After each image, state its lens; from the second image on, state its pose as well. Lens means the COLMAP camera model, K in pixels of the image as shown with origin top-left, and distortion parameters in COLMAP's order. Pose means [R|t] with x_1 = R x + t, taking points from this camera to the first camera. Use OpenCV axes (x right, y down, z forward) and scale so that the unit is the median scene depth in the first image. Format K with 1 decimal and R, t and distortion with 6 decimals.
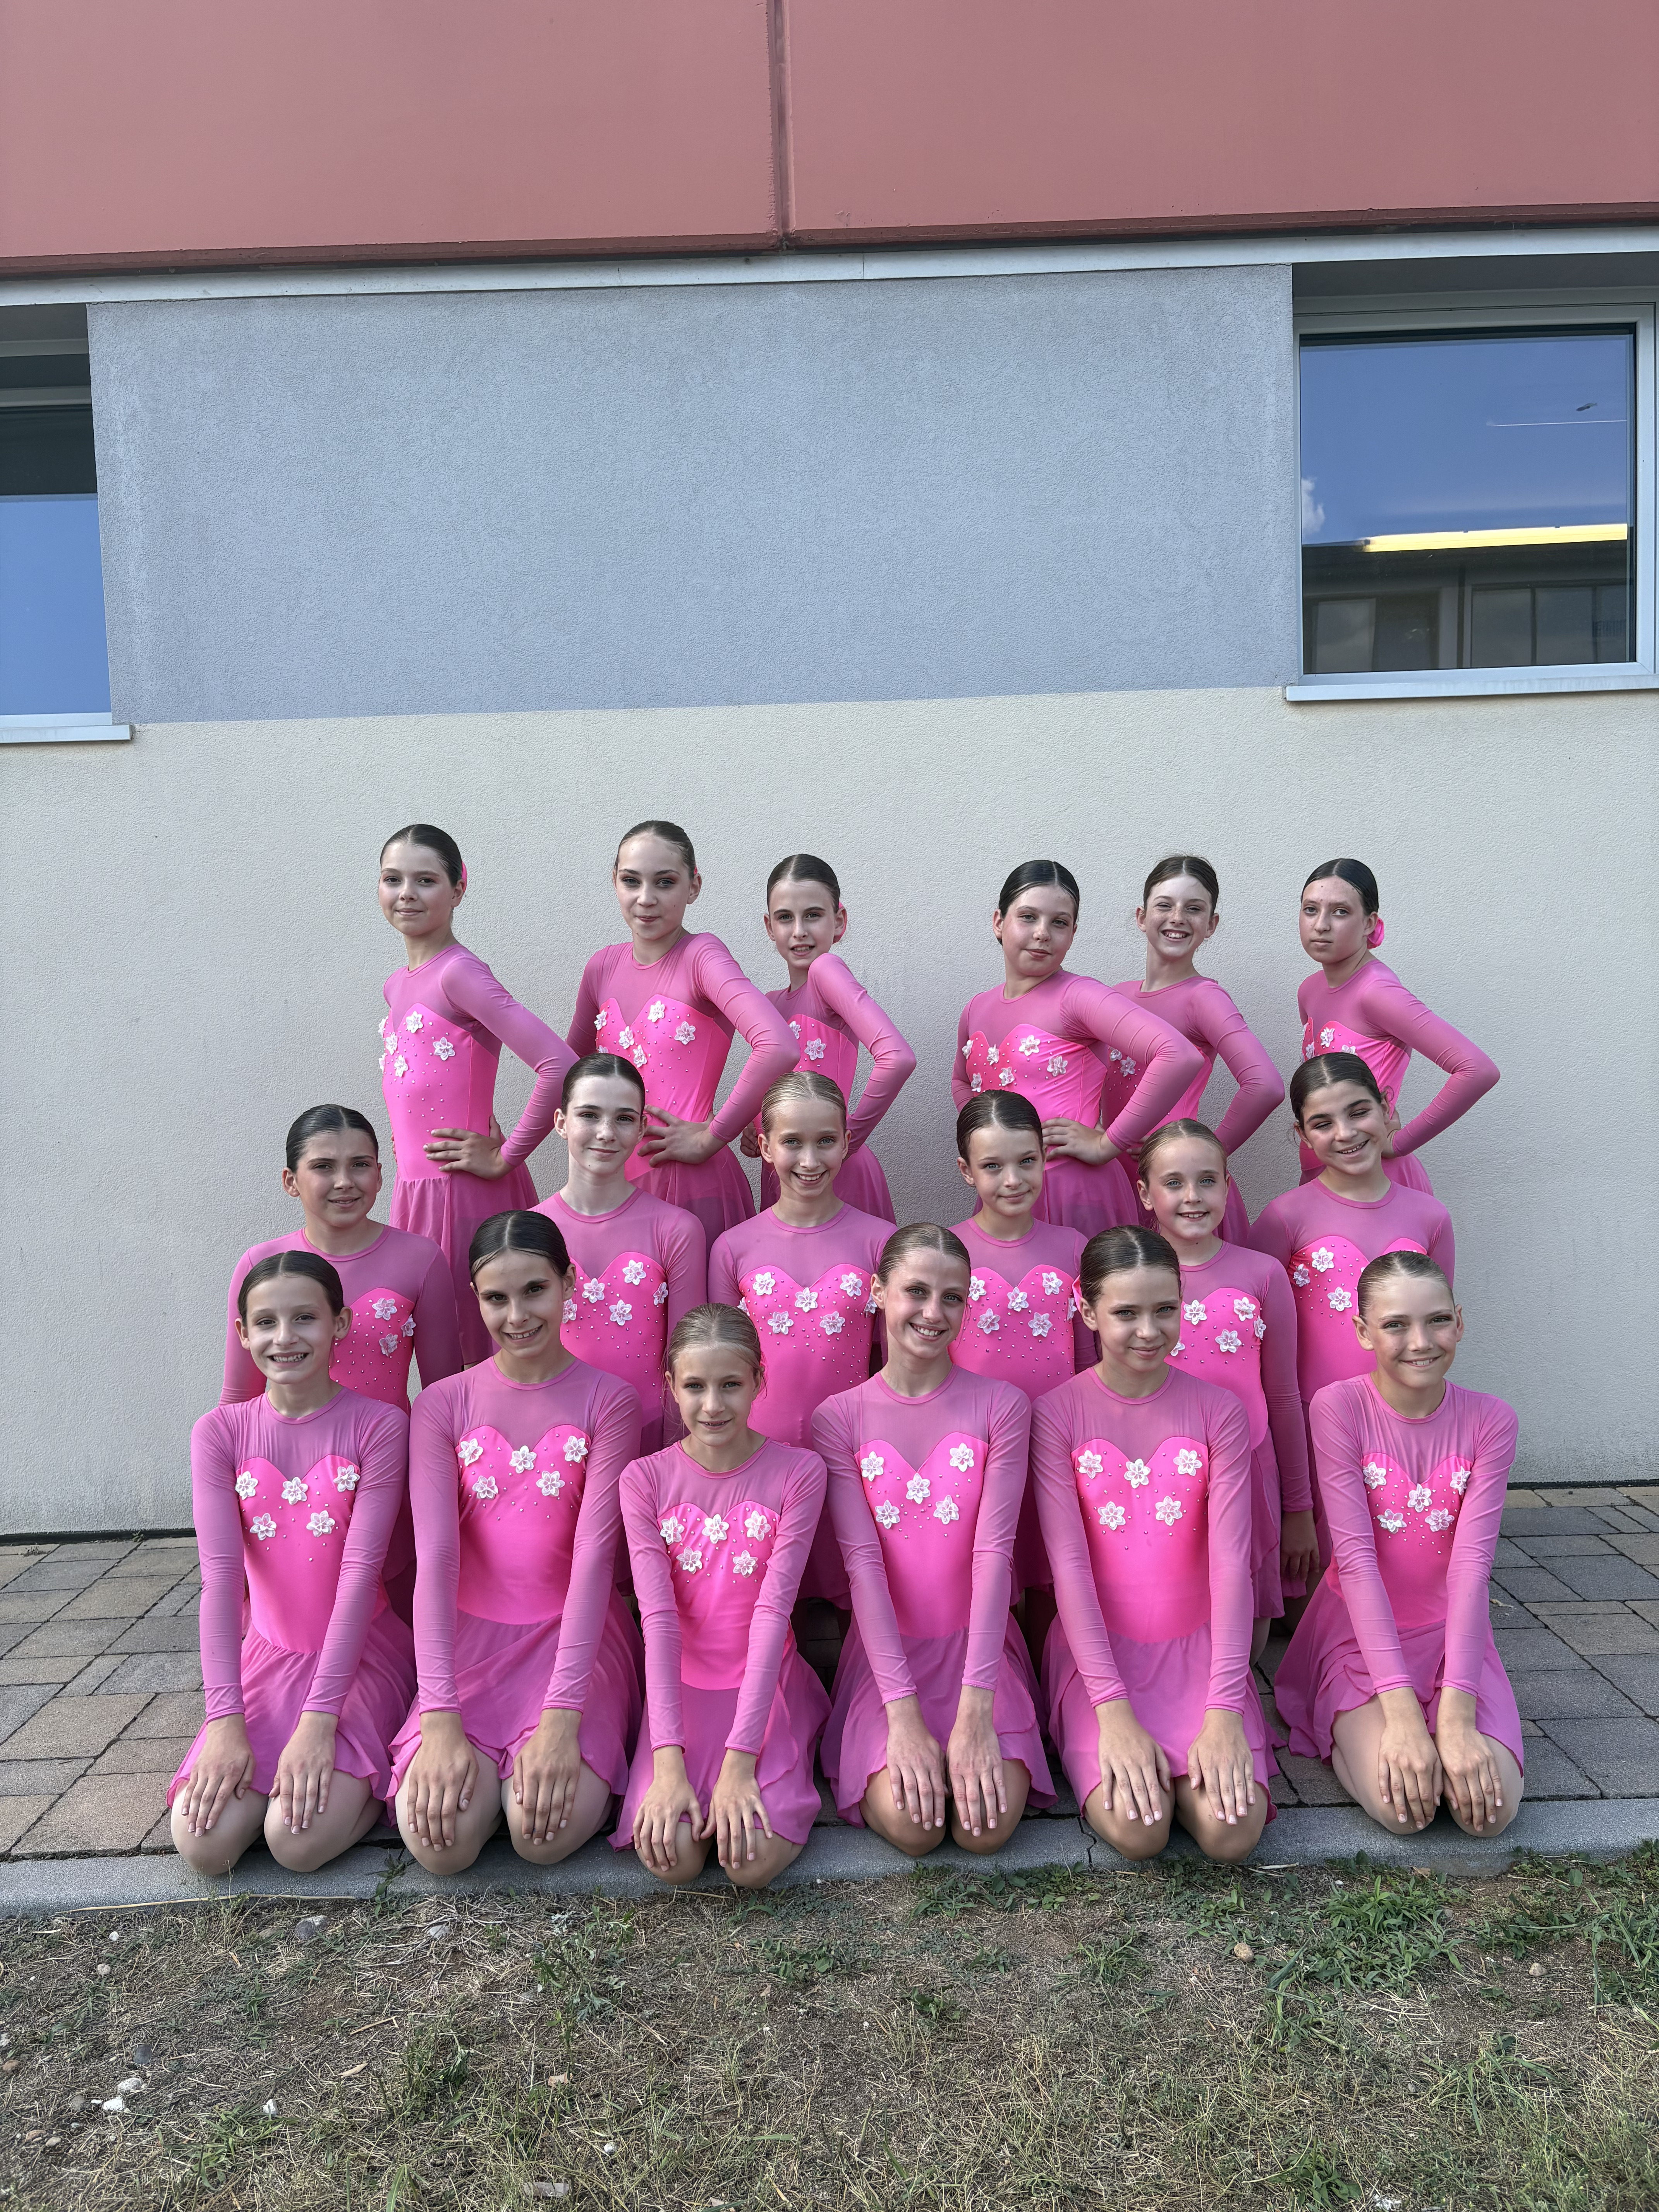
lens RADIAL K [[1679.3, 0, 823.3], [0, 1679.3, 1113.0], [0, 0, 1]] dist [0.035608, 0.001106]
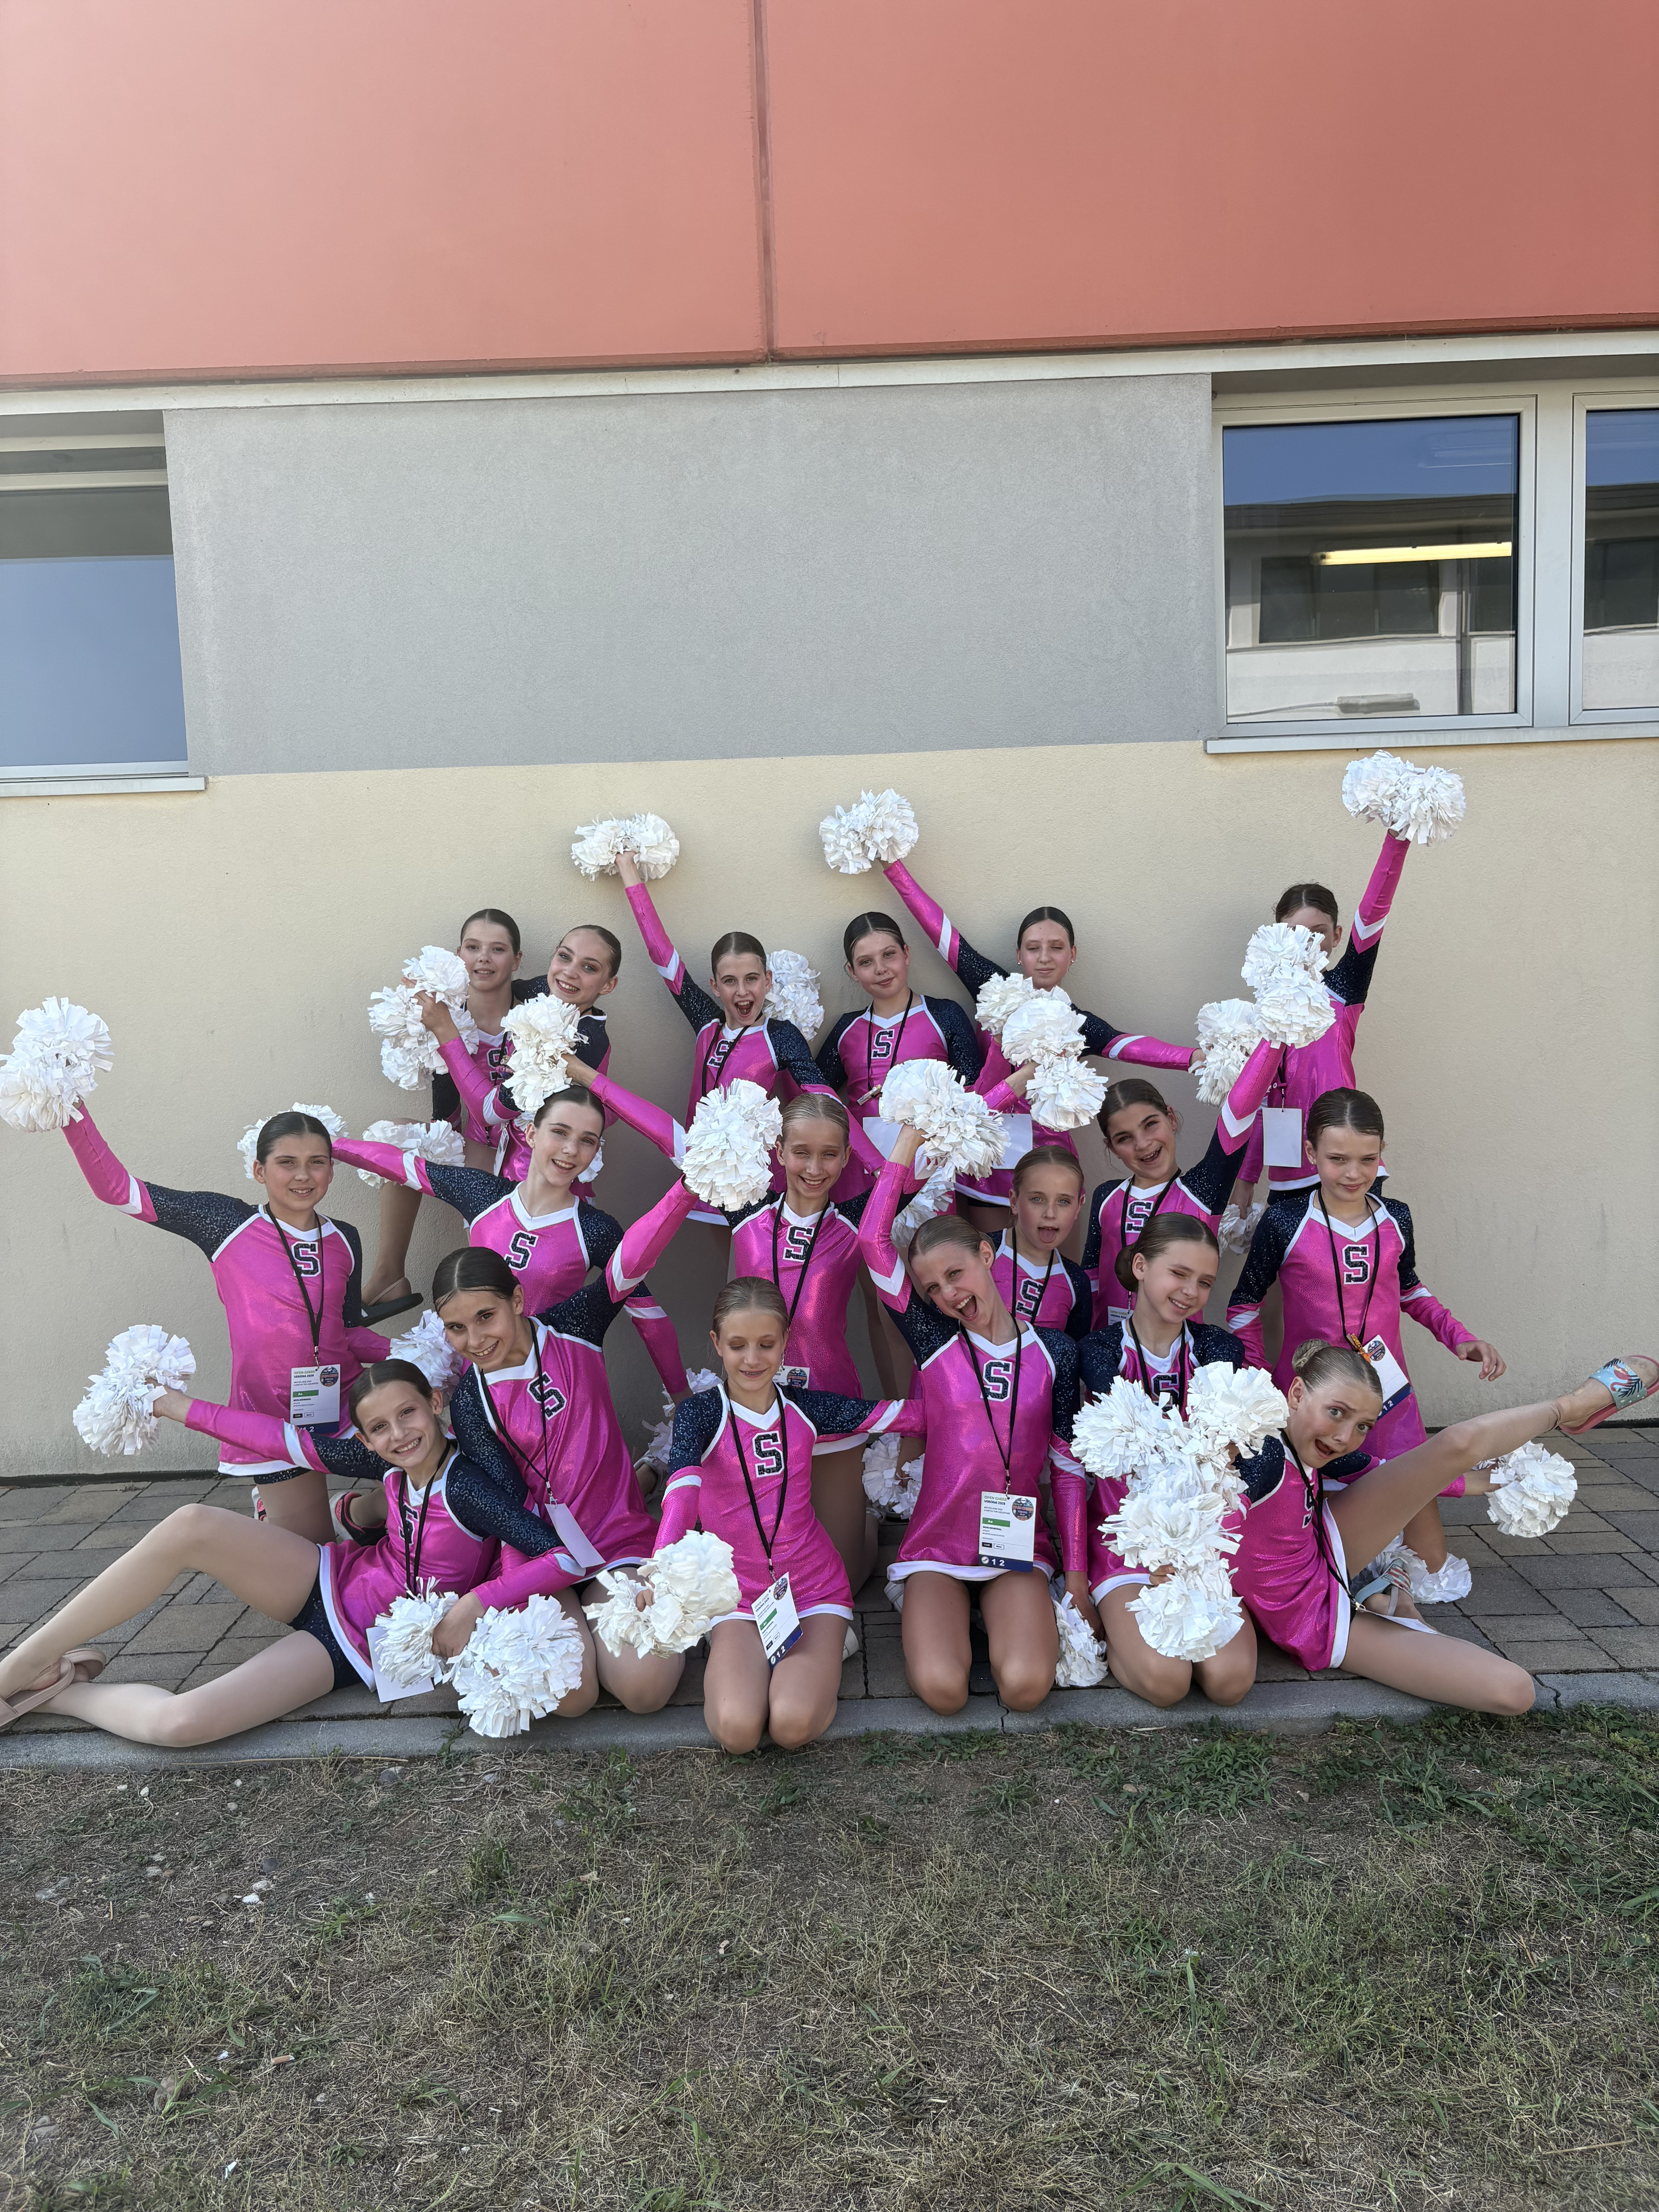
lens RADIAL K [[1679.3, 0, 835.2], [0, 1679.3, 1099.3], [0, 0, 1]] dist [0.035608, 0.001106]
pose [[0.999999, -0.001469, 0.000787, 0.019765], [0.001448, 0.999686, 0.025034, -0.037573], [-0.000824, -0.025033, 0.999686, -0.159022]]
